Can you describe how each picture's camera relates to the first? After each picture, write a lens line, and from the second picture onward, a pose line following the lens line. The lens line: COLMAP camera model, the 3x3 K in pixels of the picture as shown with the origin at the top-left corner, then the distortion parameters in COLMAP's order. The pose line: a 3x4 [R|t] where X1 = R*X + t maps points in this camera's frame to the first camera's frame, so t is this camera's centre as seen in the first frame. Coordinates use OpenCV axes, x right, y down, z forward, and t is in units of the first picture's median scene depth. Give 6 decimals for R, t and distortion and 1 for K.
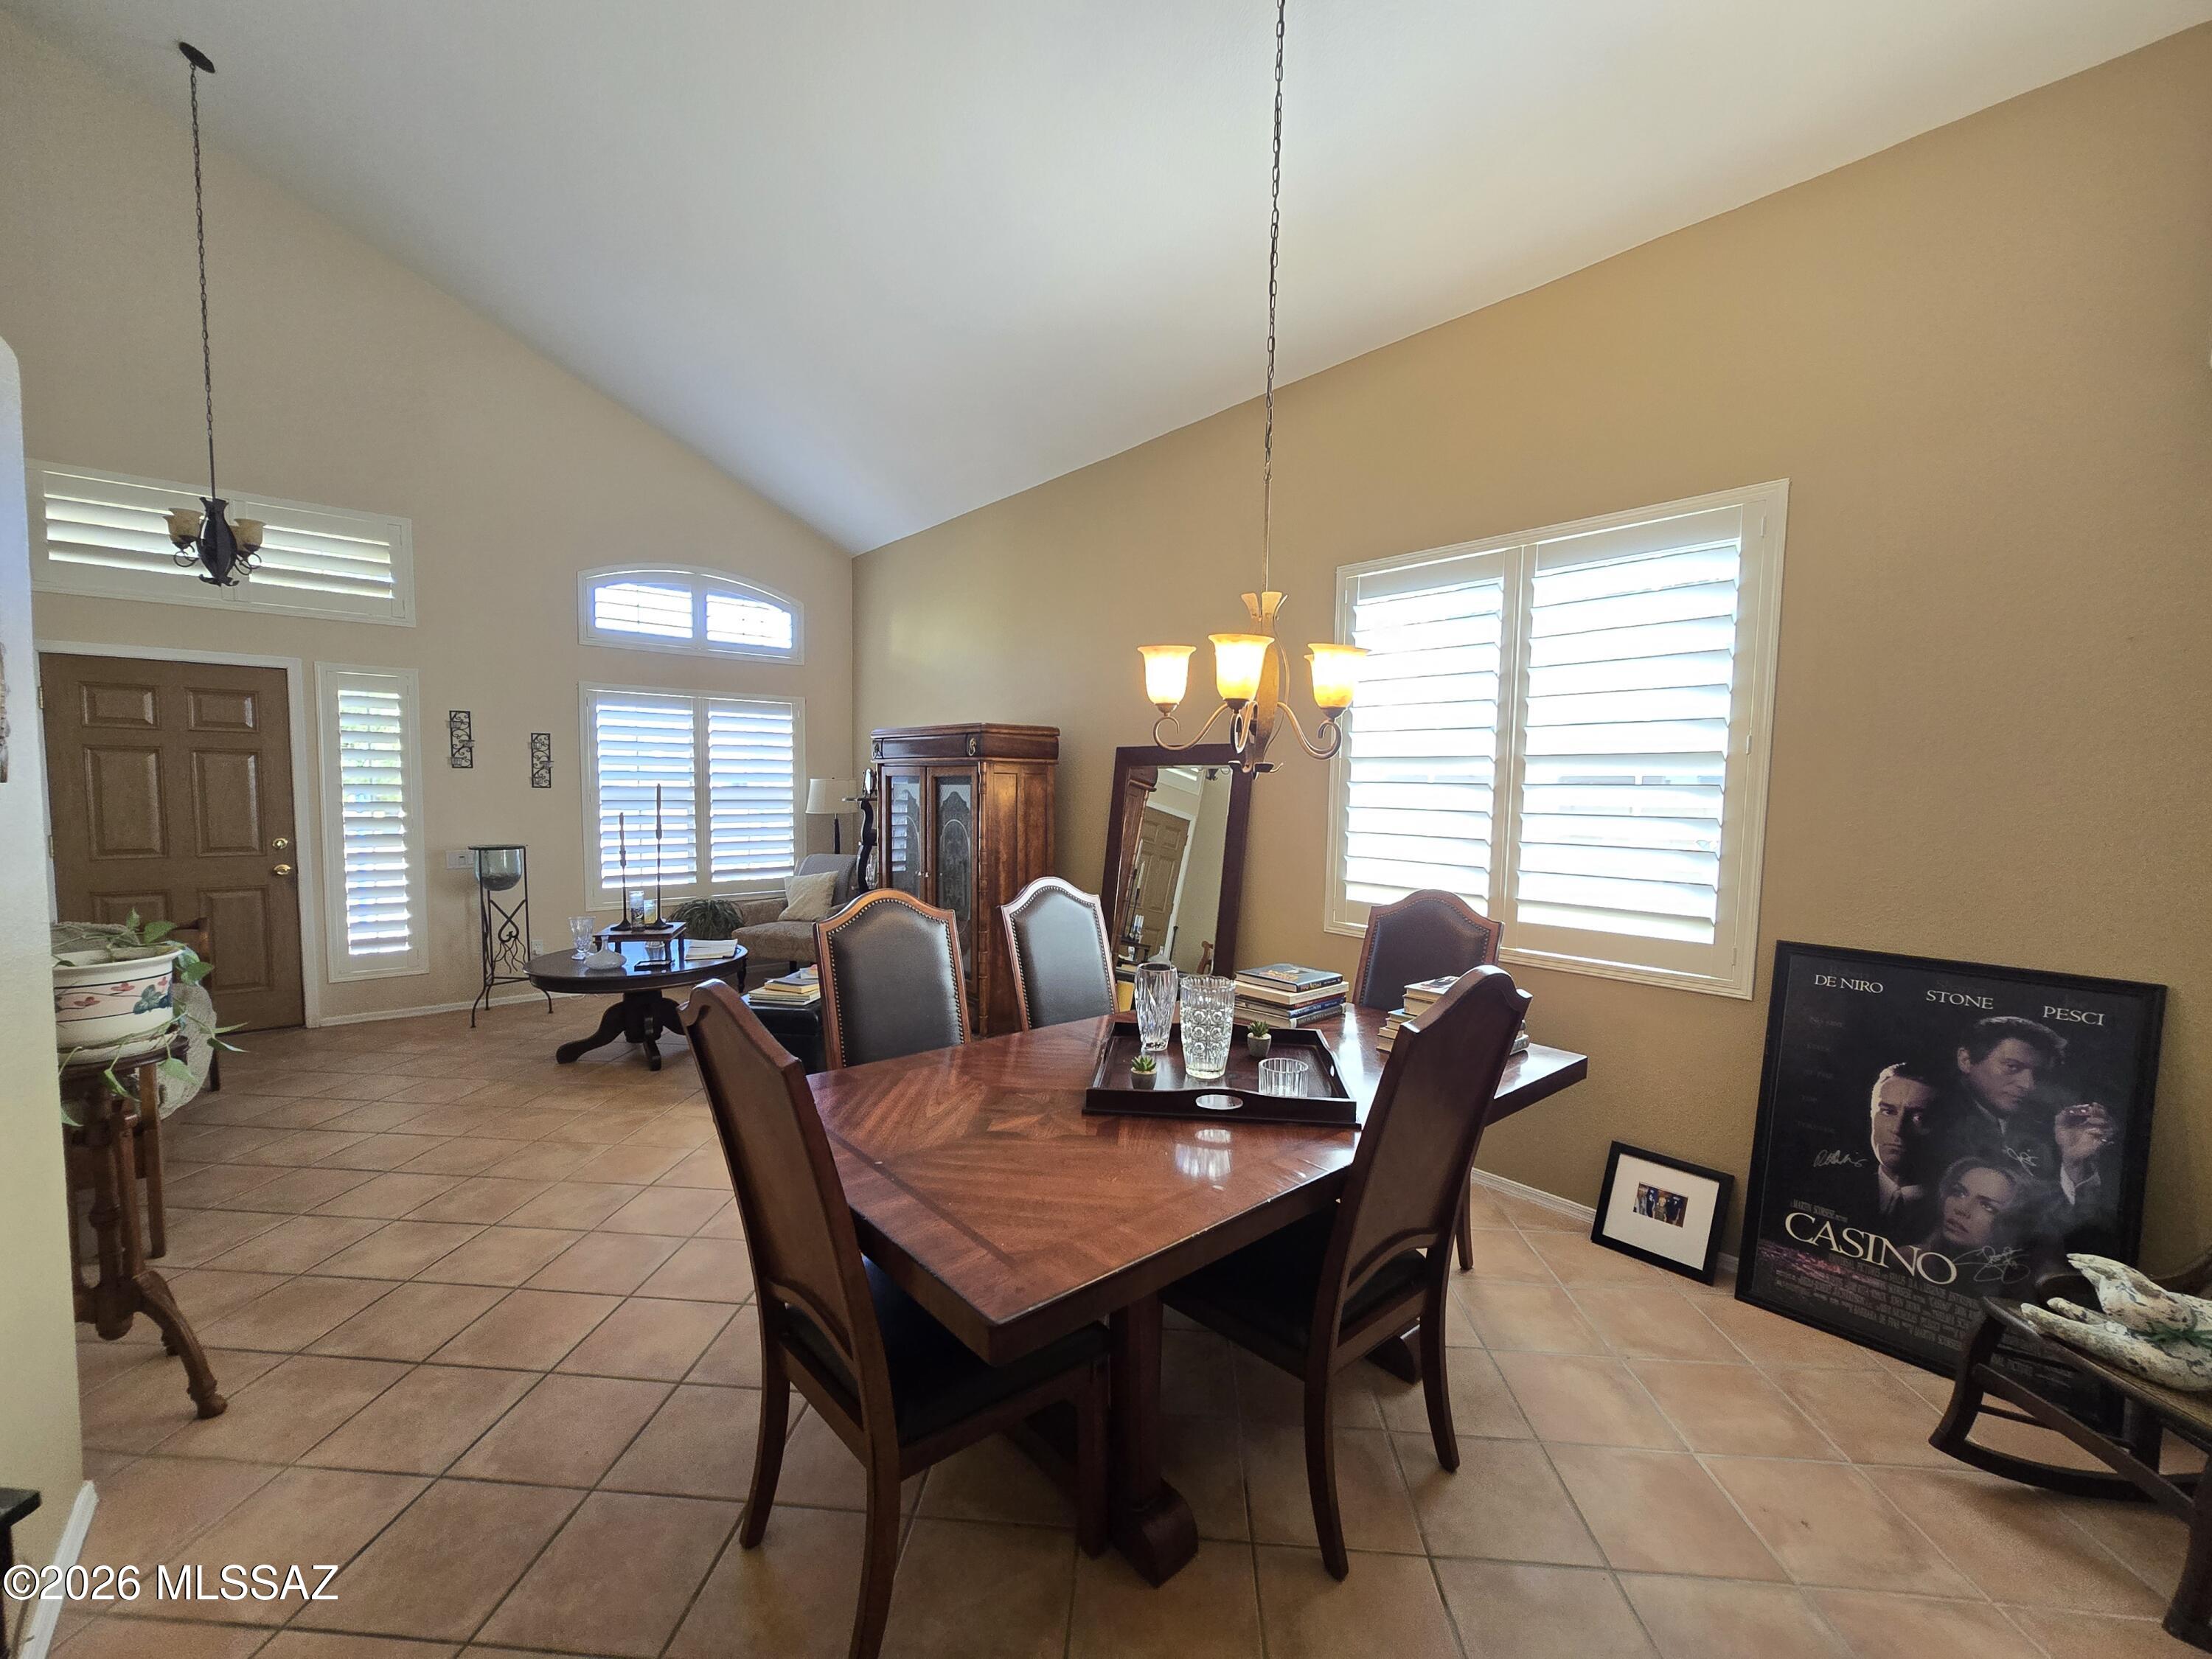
lens RADIAL K [[900.8, 0, 1101.1], [0, 900.8, 847.8], [0, 0, 1]] dist [-0.003445, 0.000200]
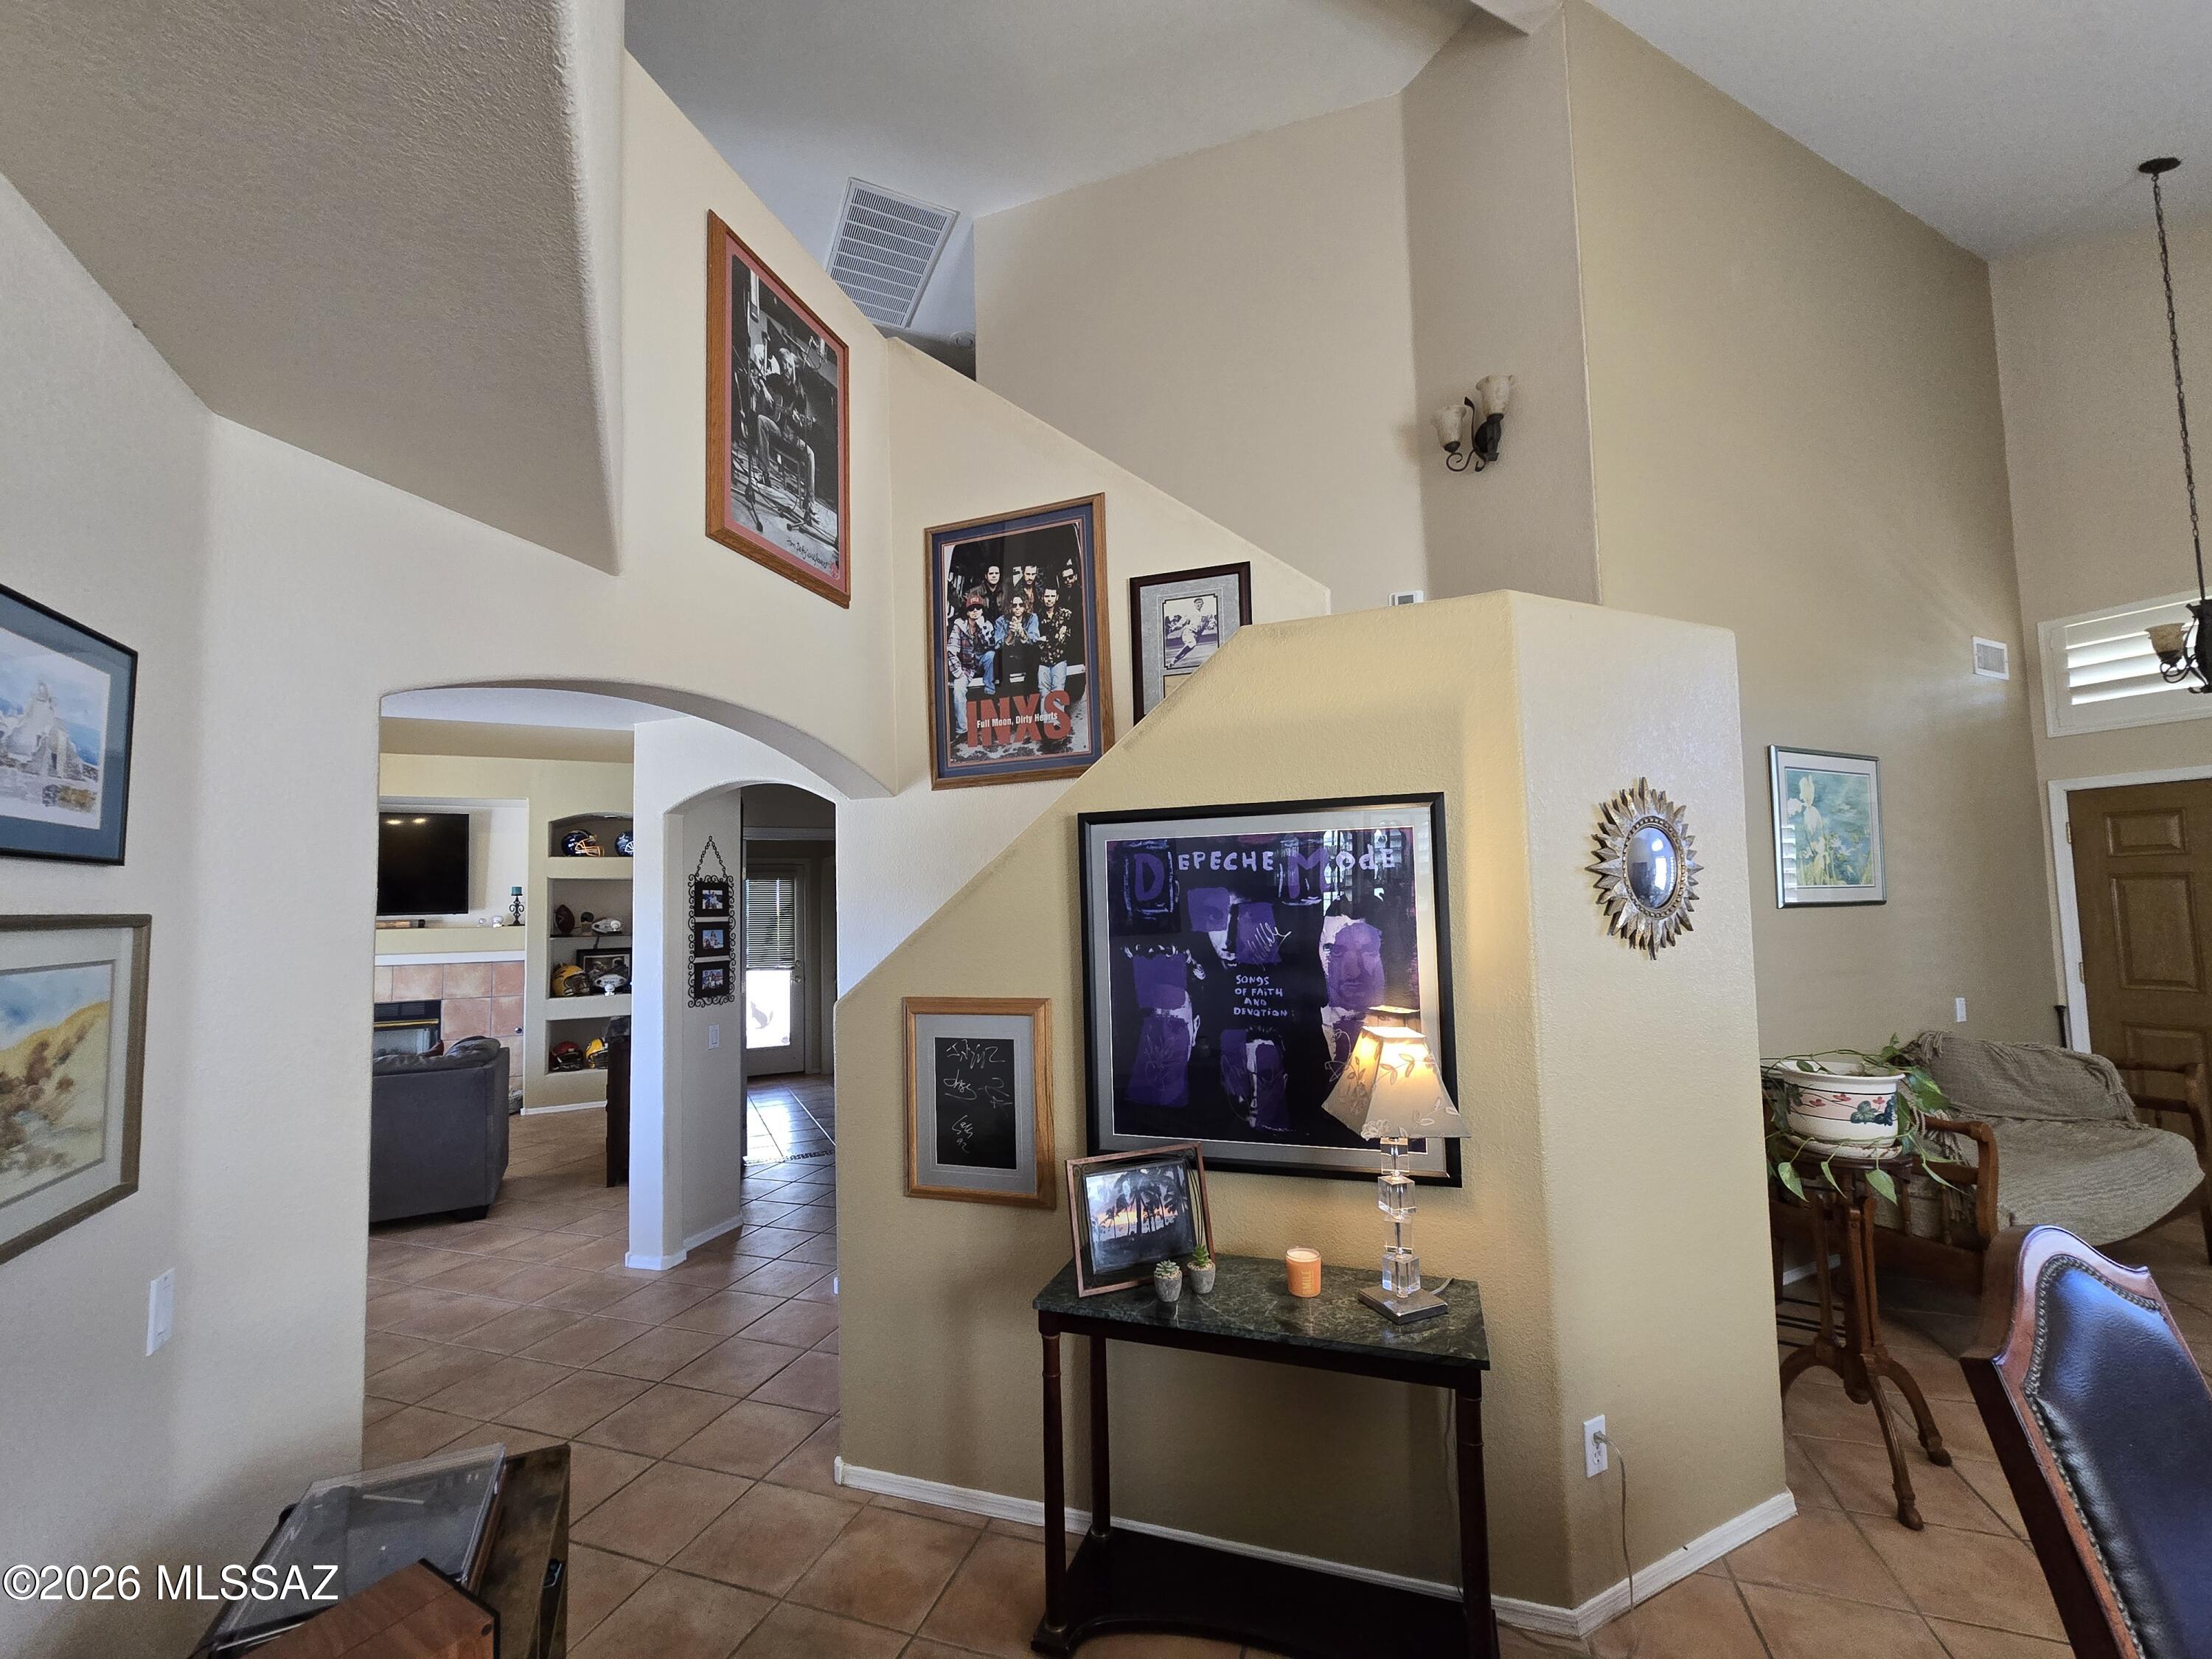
lens RADIAL K [[900.8, 0, 1101.1], [0, 900.8, 847.8], [0, 0, 1]] dist [-0.003445, 0.000200]
pose [[-0.247742, -0.075385, -0.965889, 0.123542], [-0.050282, 0.996625, -0.064886, -0.017754], [0.967520, 0.032492, -0.250696, 0.121360]]
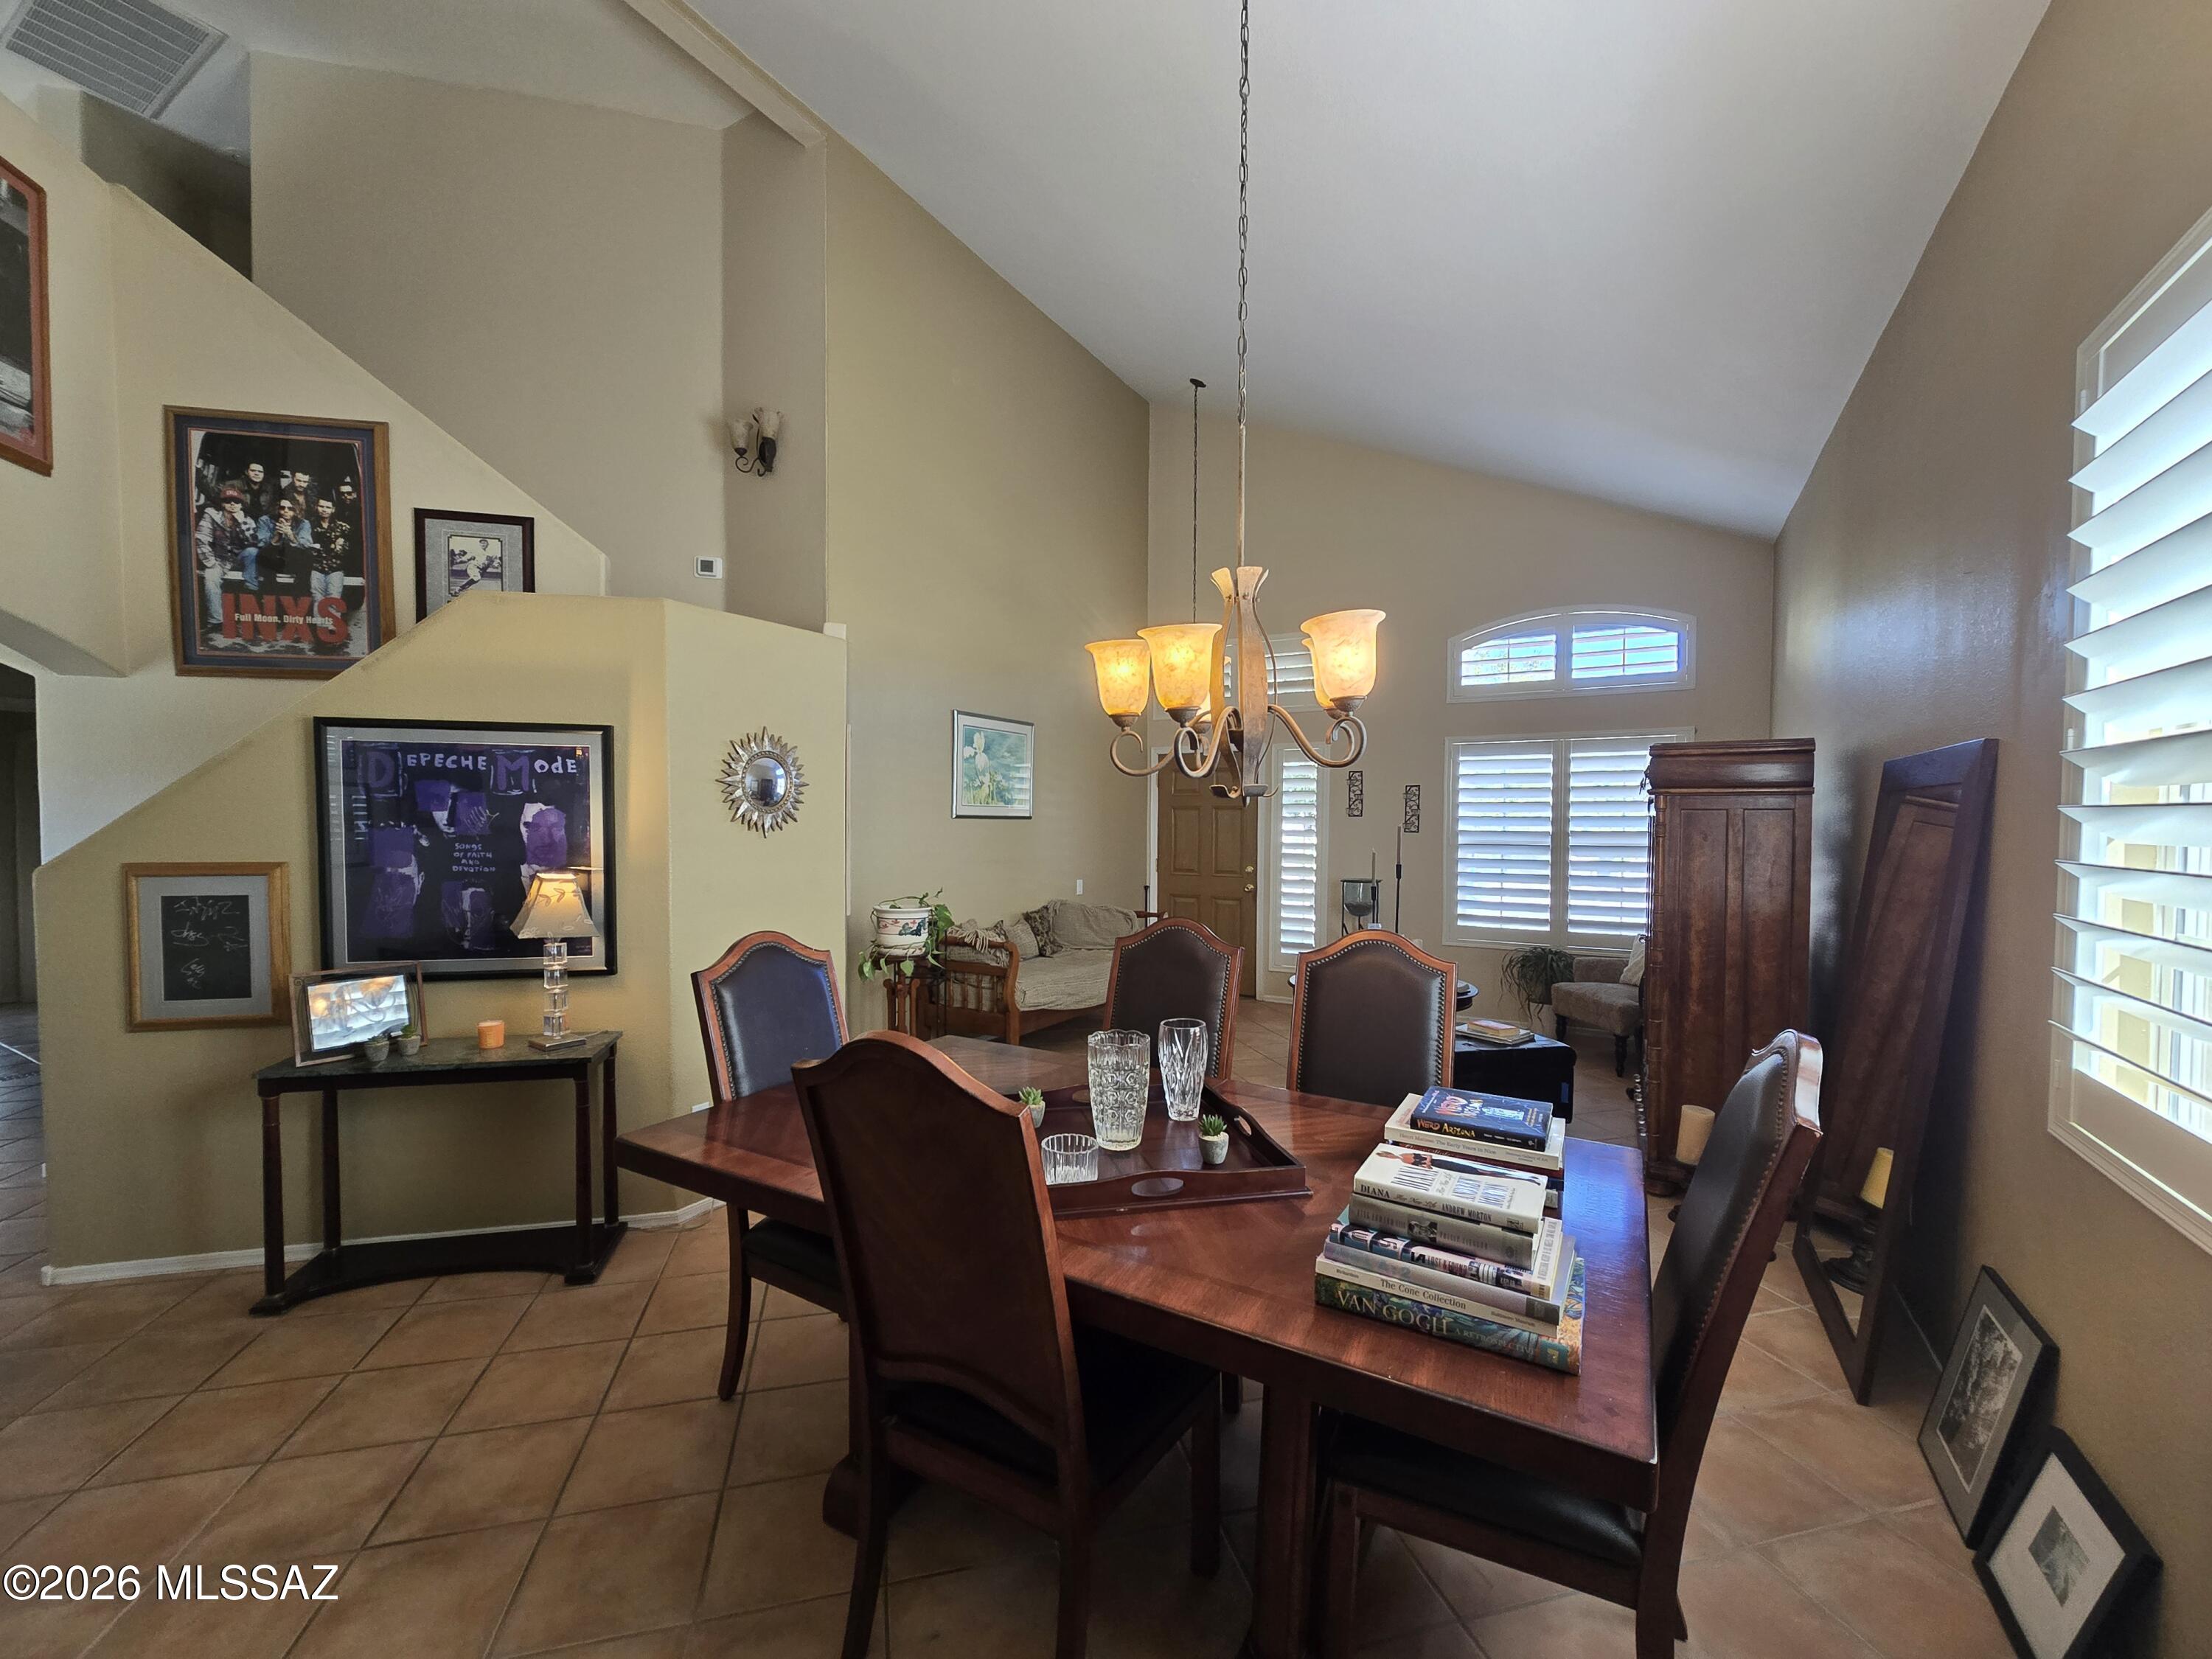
lens RADIAL K [[900.8, 0, 1101.1], [0, 900.8, 847.8], [0, 0, 1]] dist [-0.003445, 0.000200]
pose [[0.320885, 0.014127, -0.947013, 0.384697], [-0.069561, 0.997540, -0.008689, -0.010465], [0.944560, 0.068663, 0.321078, 0.285335]]
